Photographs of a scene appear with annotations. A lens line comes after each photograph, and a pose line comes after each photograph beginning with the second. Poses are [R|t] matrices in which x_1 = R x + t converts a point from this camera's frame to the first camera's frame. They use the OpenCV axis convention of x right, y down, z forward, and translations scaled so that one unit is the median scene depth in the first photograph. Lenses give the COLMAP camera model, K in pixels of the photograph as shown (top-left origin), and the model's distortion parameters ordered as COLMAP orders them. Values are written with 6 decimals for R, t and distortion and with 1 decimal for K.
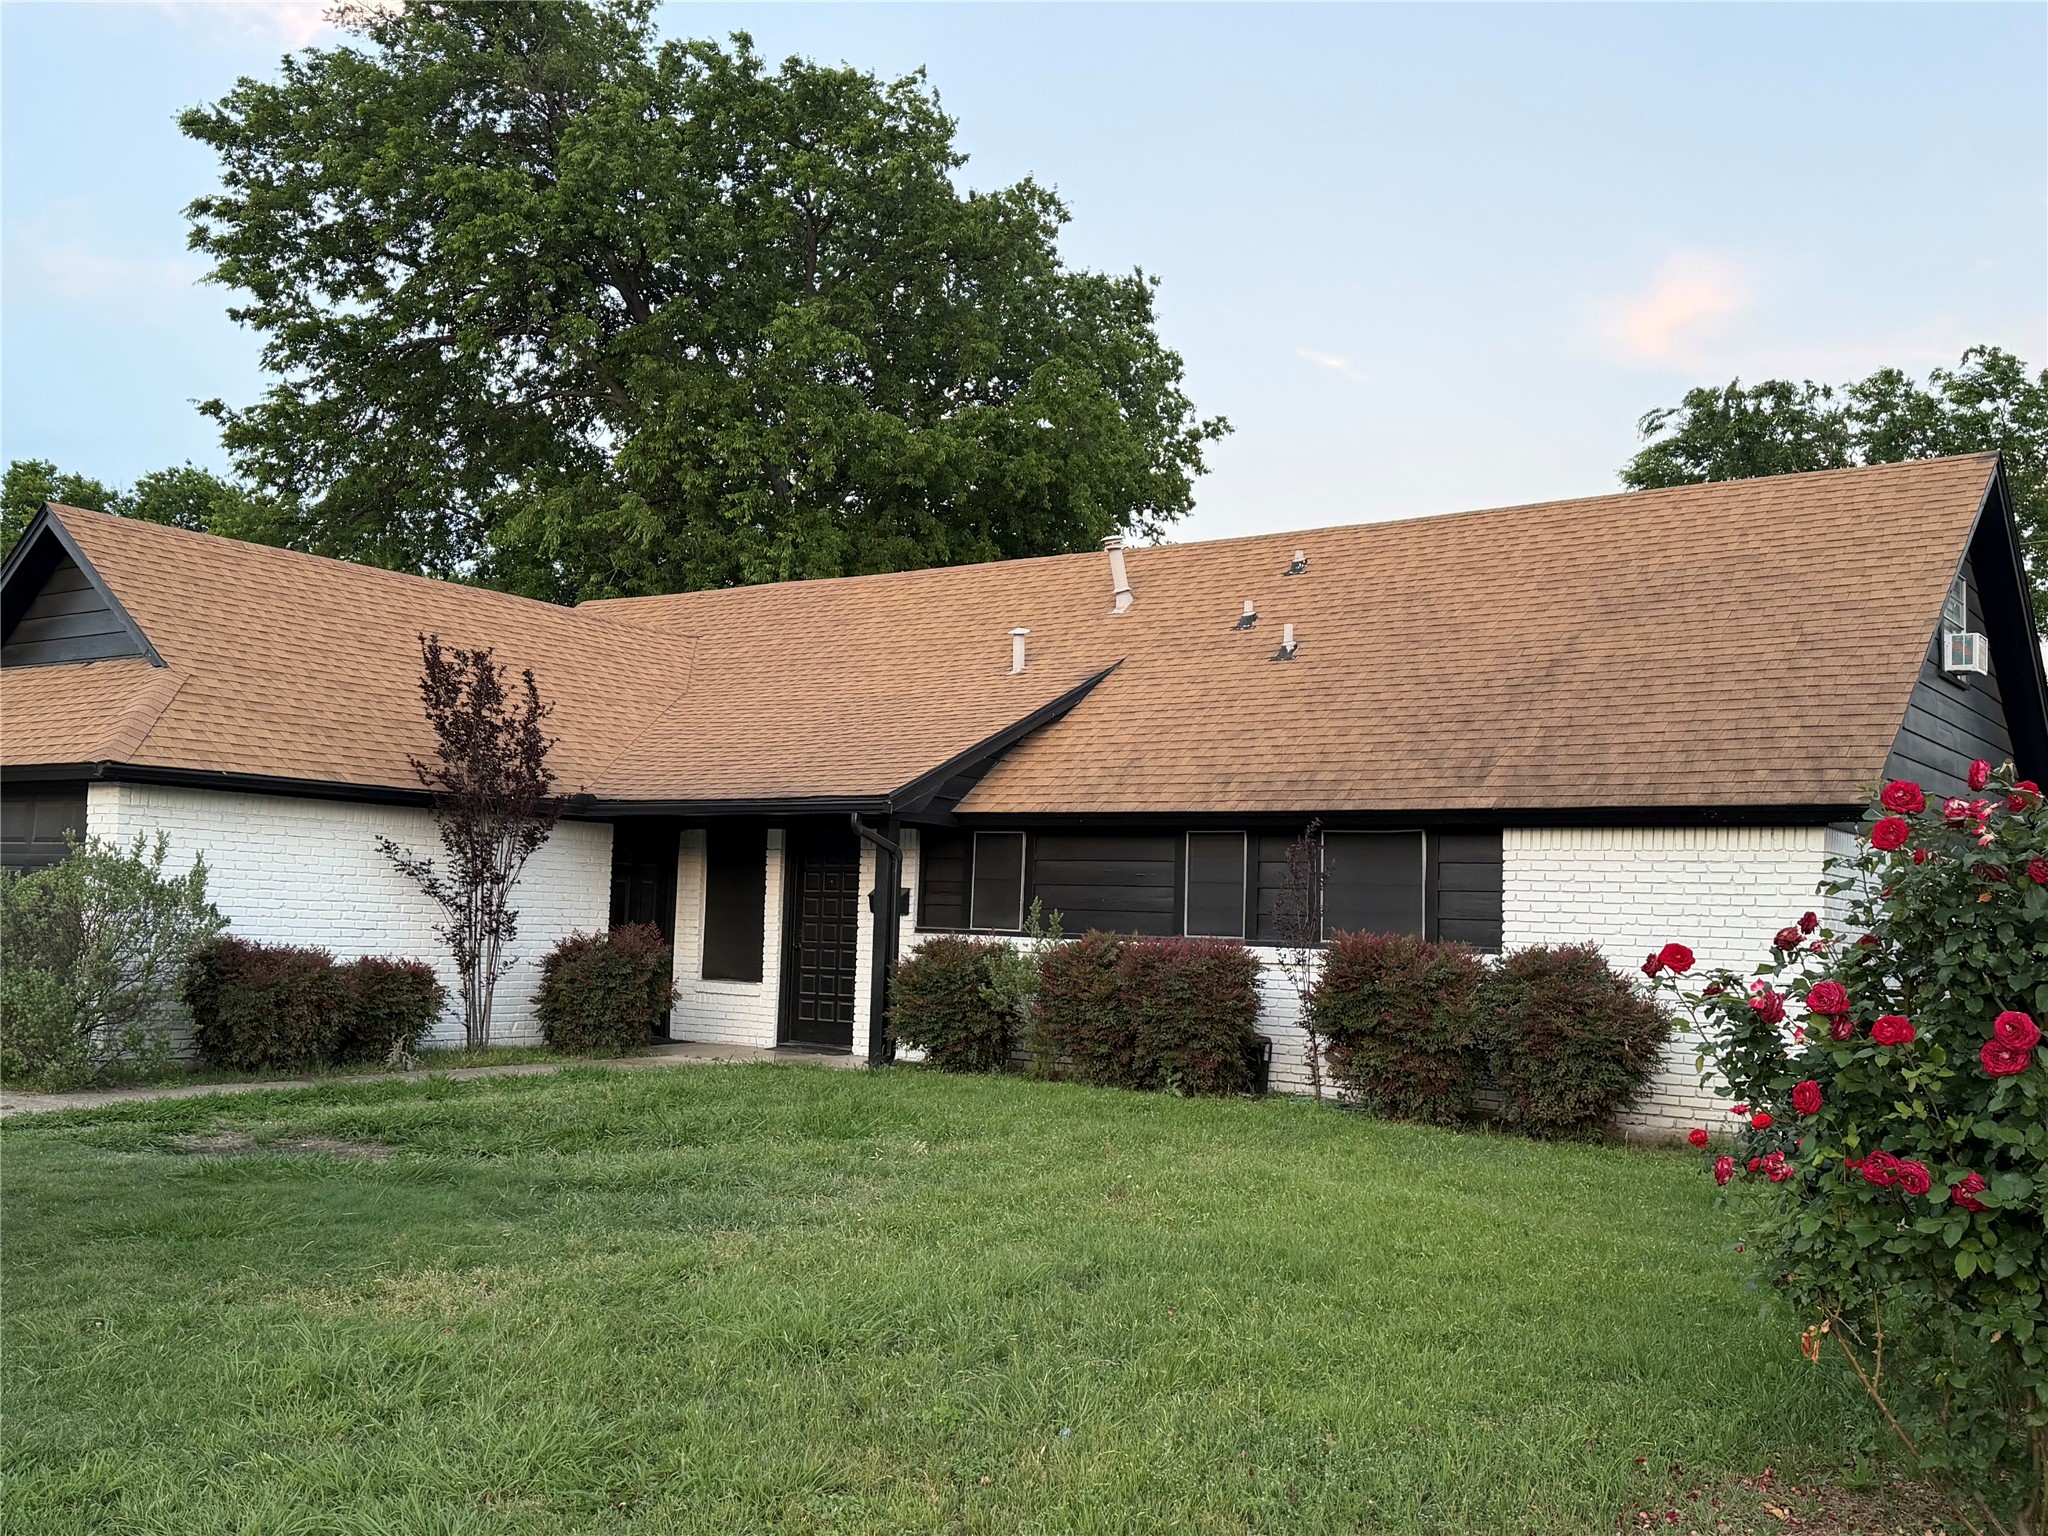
lens RADIAL K [[1944.7, 0, 1024.0], [0, 1944.7, 768.0], [0, 0, 1]] dist [0.012344, 0.006339]
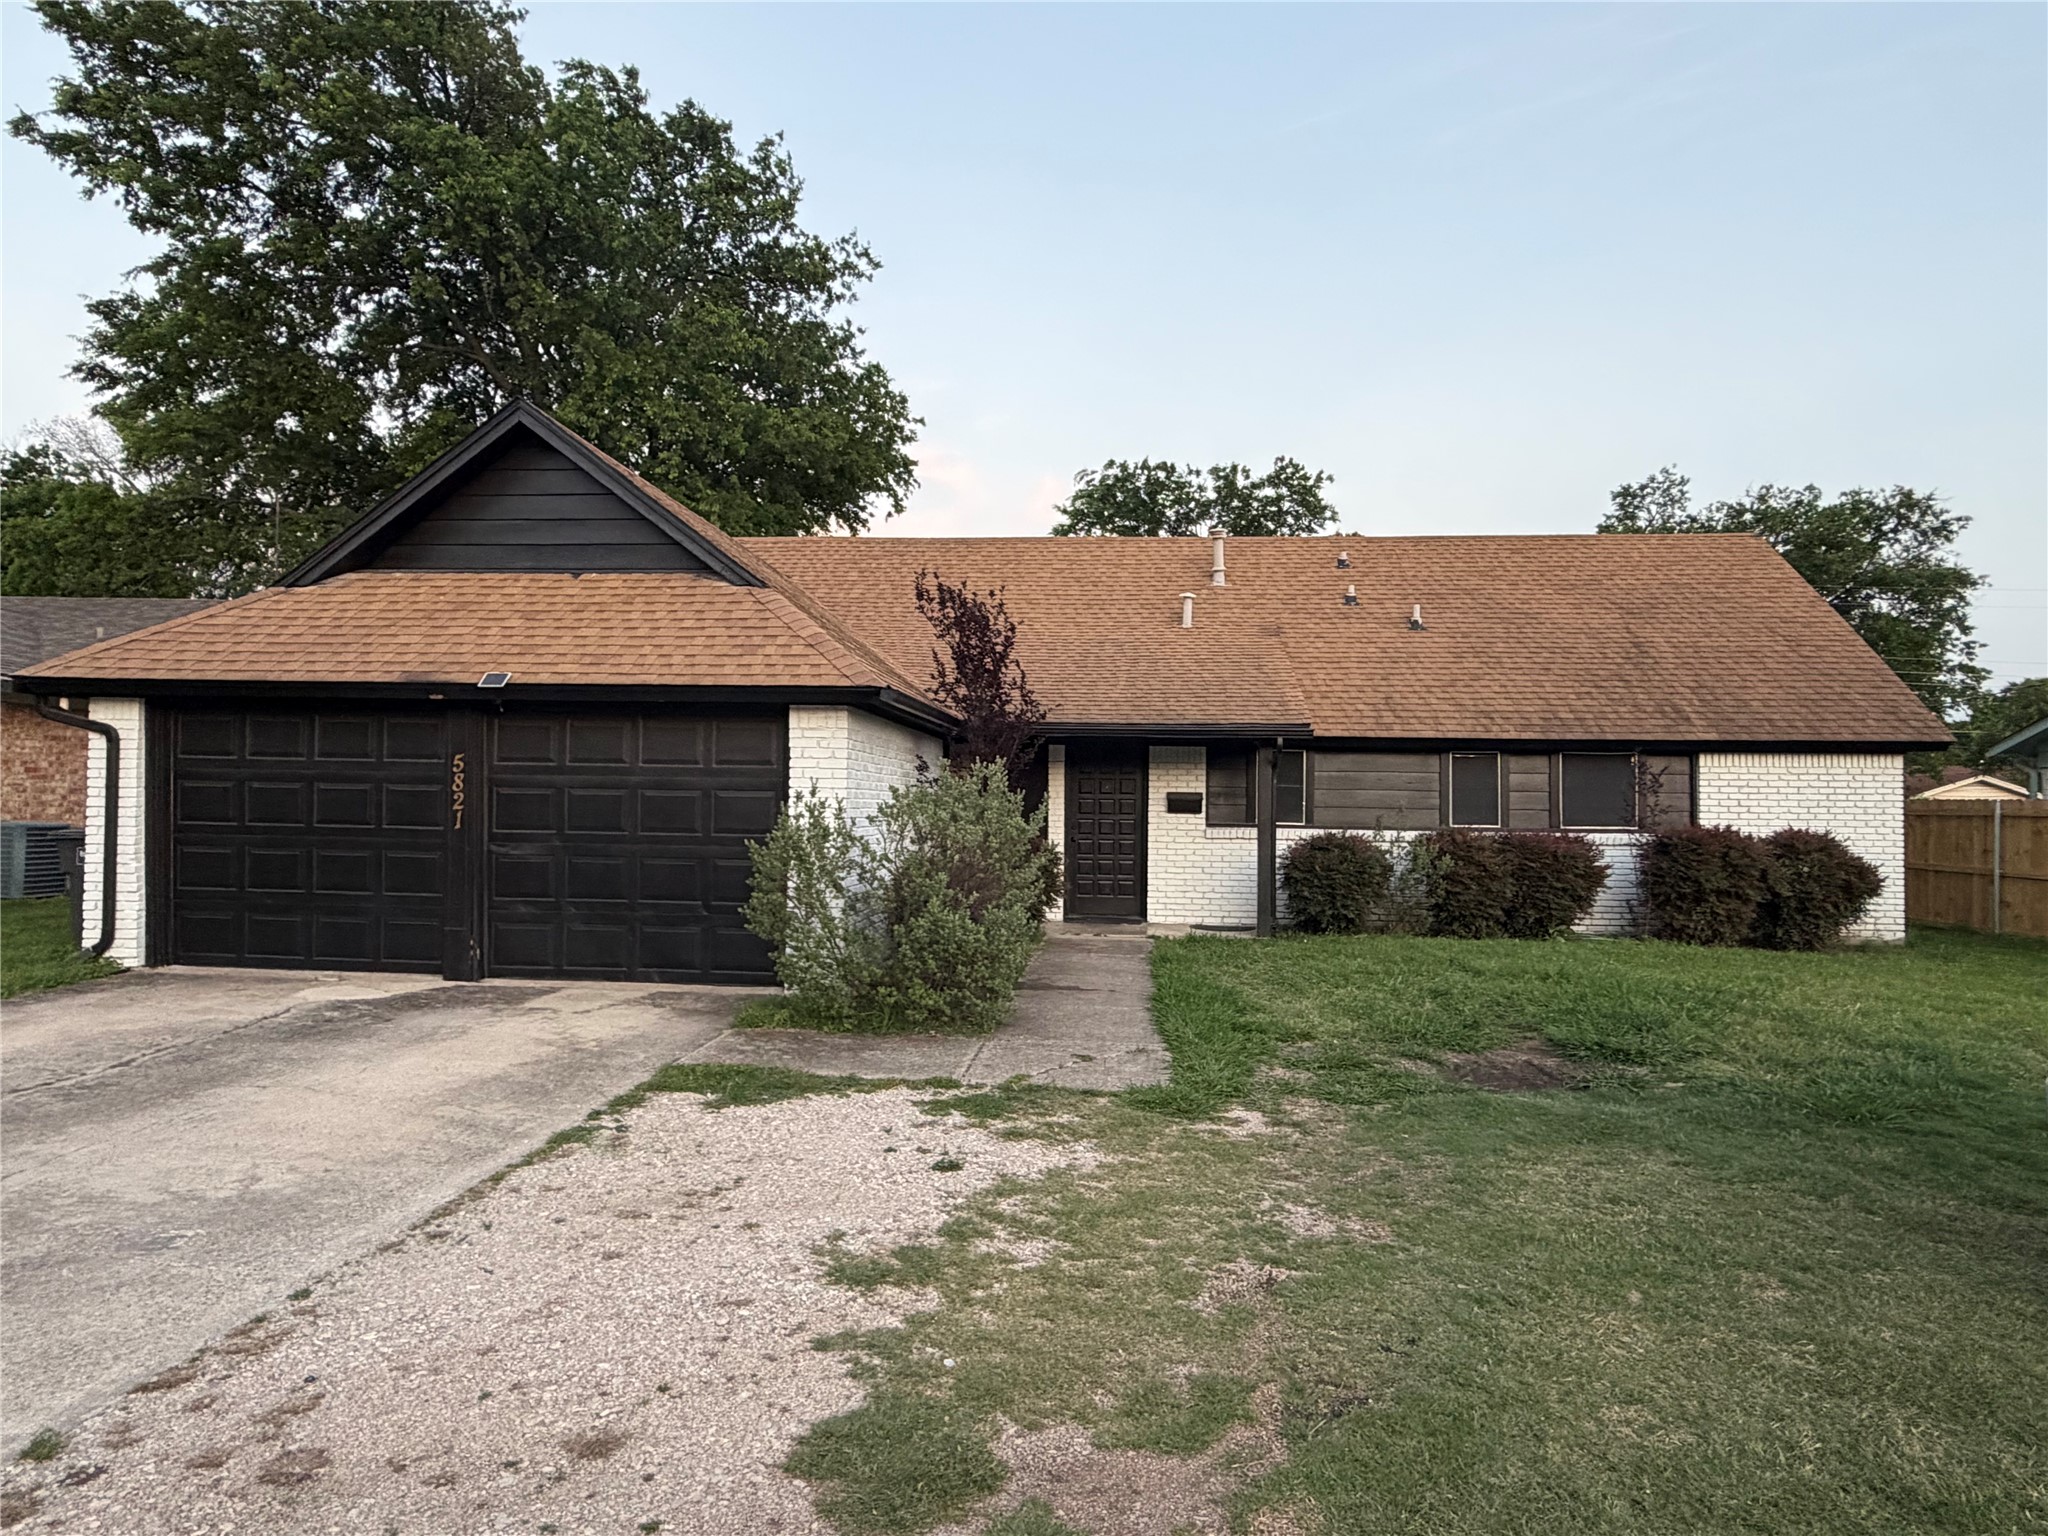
lens RADIAL K [[1244.5, 0, 1024.0], [0, 1244.5, 768.0], [0, 0, 1]] dist [-0.003495, -0.001941]
pose [[0.857321, -0.005026, 0.514758, -0.538854], [-0.029305, 0.997854, 0.058550, 0.001198], [-0.513948, -0.065281, 0.855334, 0.321324]]
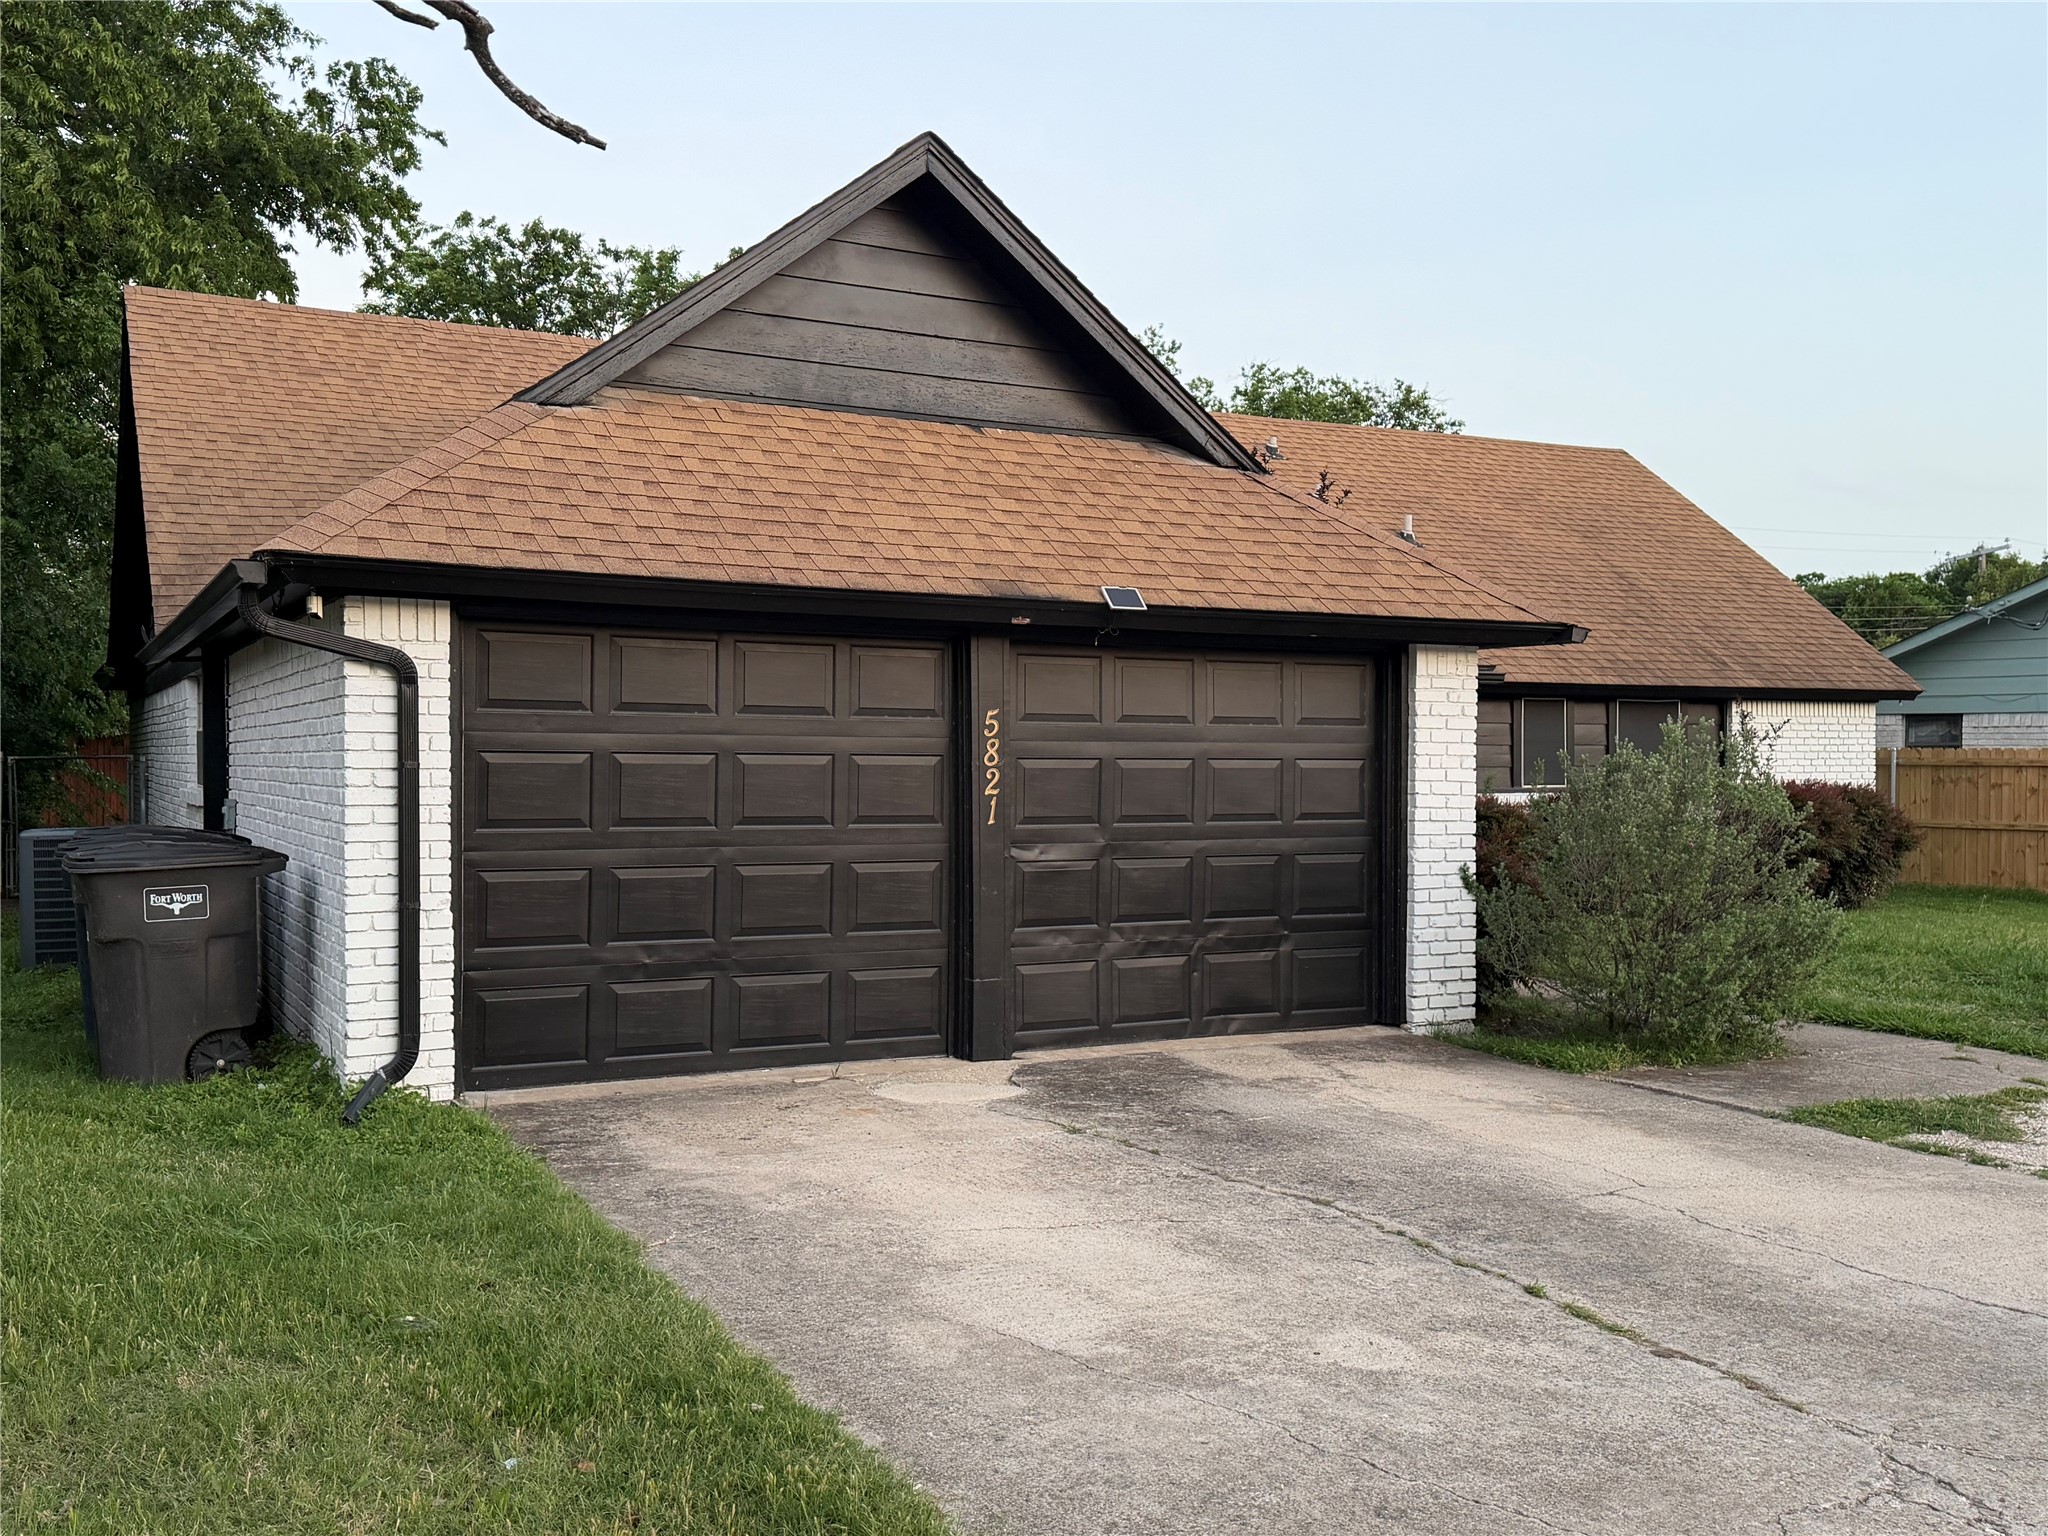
lens RADIAL K [[1867.7, 0, 1024.0], [0, 1867.7, 768.0], [0, 0, 1]] dist [0.061412, -0.003890]
pose [[0.436513, -0.035329, 0.899004, -0.915387], [-0.061465, 0.995723, 0.068974, 0.013433], [-0.897596, -0.085365, 0.432475, 0.658254]]
